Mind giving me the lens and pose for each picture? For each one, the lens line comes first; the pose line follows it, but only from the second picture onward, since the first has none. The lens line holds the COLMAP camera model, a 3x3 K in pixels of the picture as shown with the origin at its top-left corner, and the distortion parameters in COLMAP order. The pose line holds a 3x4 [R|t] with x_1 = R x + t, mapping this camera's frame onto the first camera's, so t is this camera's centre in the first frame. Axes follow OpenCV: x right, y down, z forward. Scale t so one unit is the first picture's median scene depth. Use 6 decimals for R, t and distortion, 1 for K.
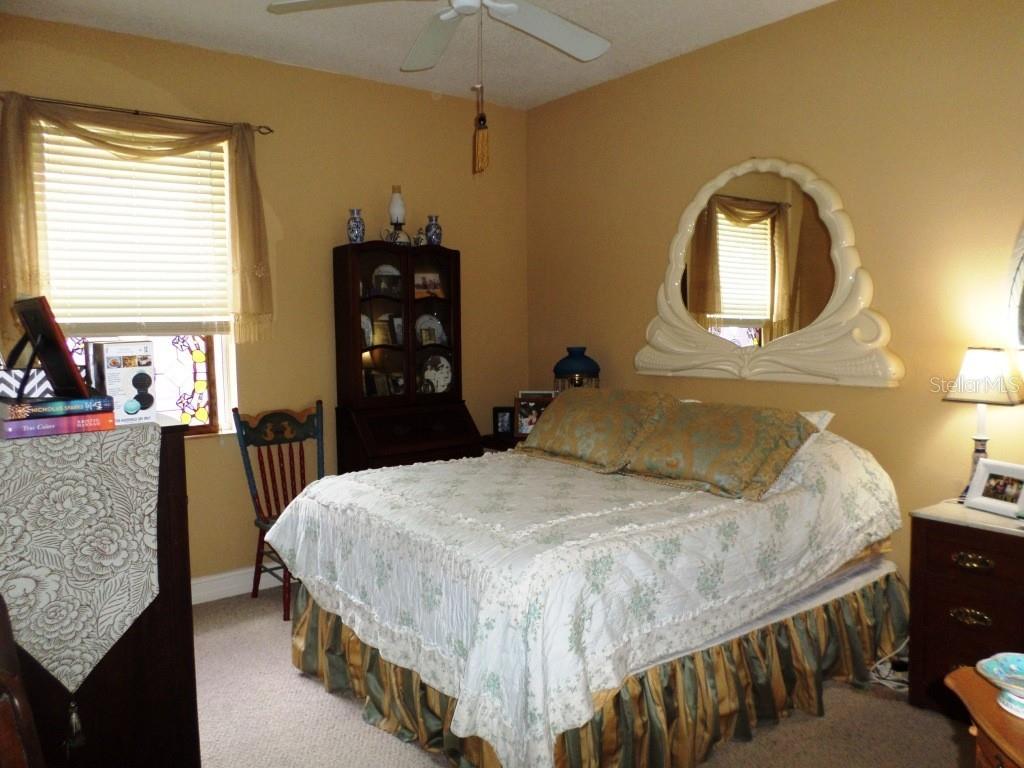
lens RADIAL K [[790.7, 0, 505.6], [0, 790.7, 390.2], [0, 0, 1]] dist [-0.009982, -0.018322]
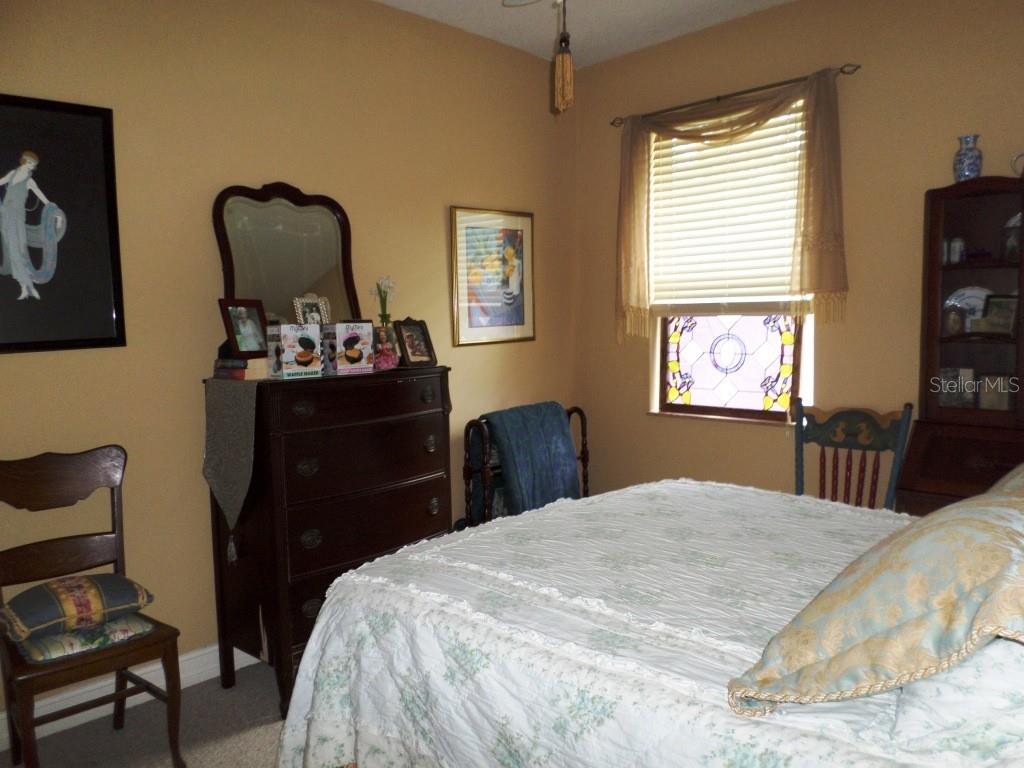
lens RADIAL K [[790.7, 0, 505.2], [0, 790.7, 378.0], [0, 0, 1]] dist [-0.009982, -0.018322]
pose [[0.087878, 0.091207, -0.991947, 0.511576], [-0.064337, 0.994240, 0.085718, -0.054525], [0.994051, 0.056286, 0.093240, 0.584983]]
